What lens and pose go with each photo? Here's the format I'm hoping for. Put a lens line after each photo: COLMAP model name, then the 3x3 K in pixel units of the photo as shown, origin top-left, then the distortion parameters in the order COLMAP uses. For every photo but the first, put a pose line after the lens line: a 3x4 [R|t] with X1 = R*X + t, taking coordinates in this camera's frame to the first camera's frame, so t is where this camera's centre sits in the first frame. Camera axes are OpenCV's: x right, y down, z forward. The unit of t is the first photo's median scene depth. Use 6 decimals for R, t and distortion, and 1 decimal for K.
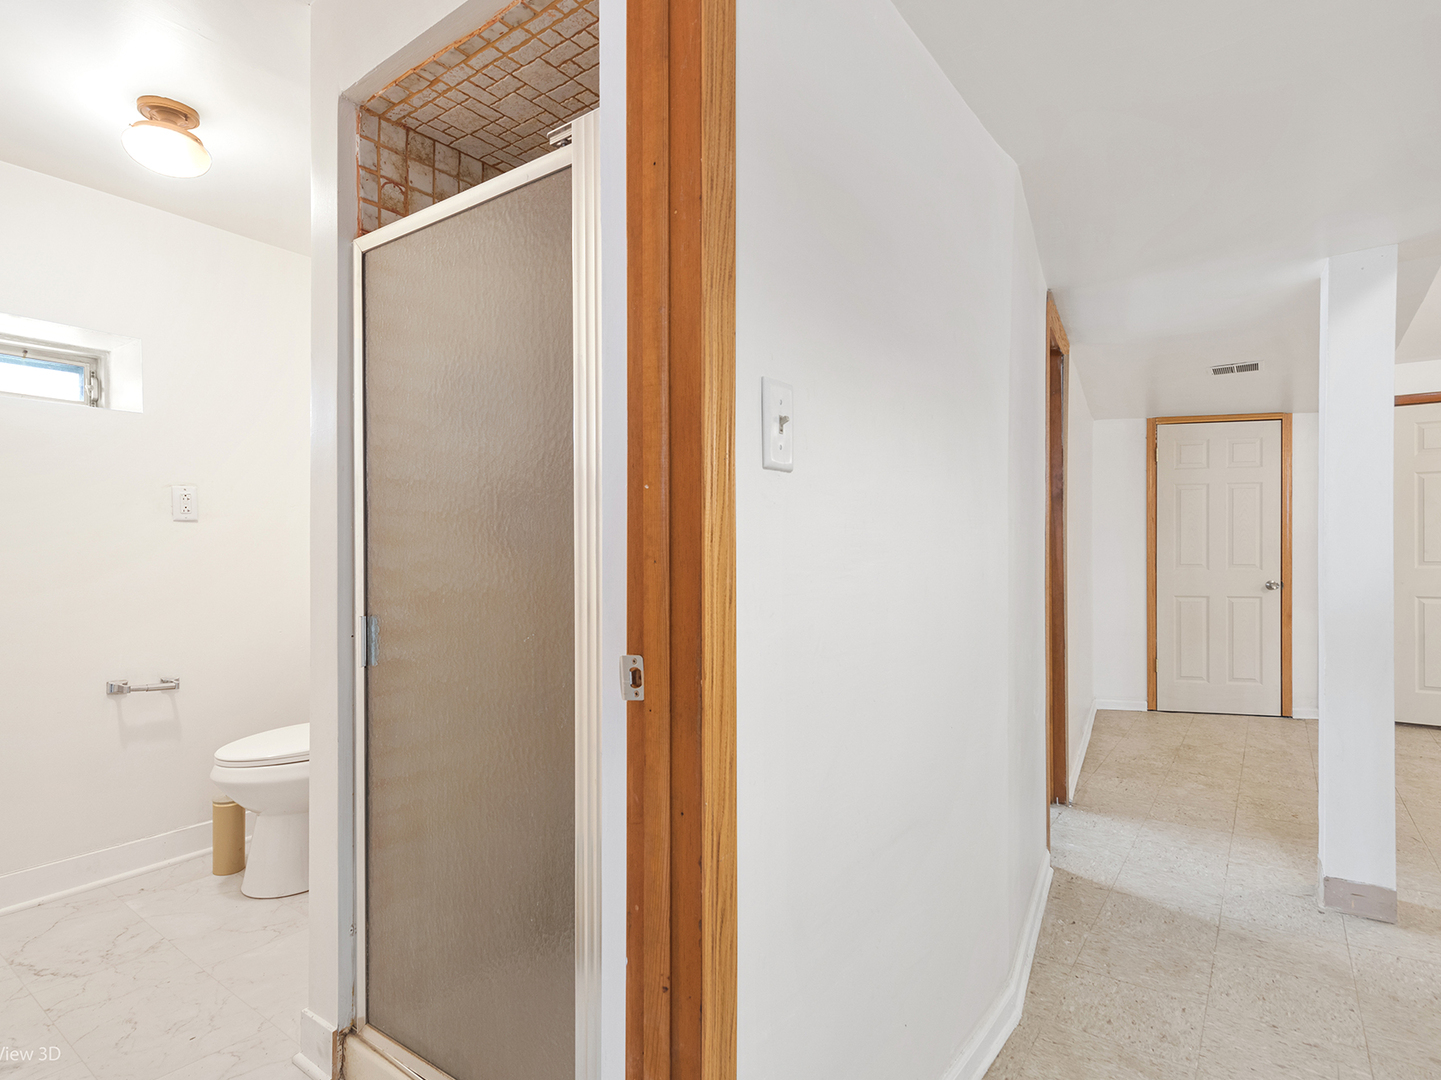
lens RADIAL K [[784.6, 0, 717.9], [0, 784.6, 550.9], [0, 0, 1]] dist [-0.002544, 0.000159]
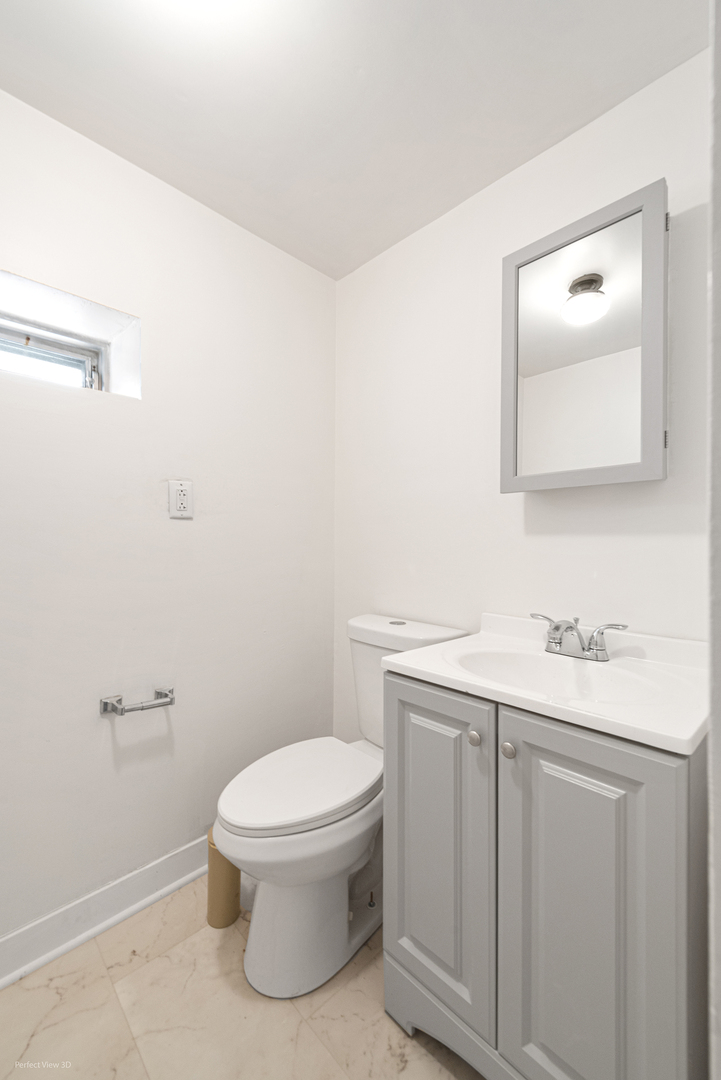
lens RADIAL K [[435.1, 0, 360.8], [0, 435.1, 537.7], [0, 0, 1]] dist [0.002635, -0.000392]
pose [[0.987895, 0.000734, -0.155123, -0.400069], [-0.003424, 0.999848, -0.017073, -0.007441], [0.155087, 0.017398, 0.987748, 0.538485]]
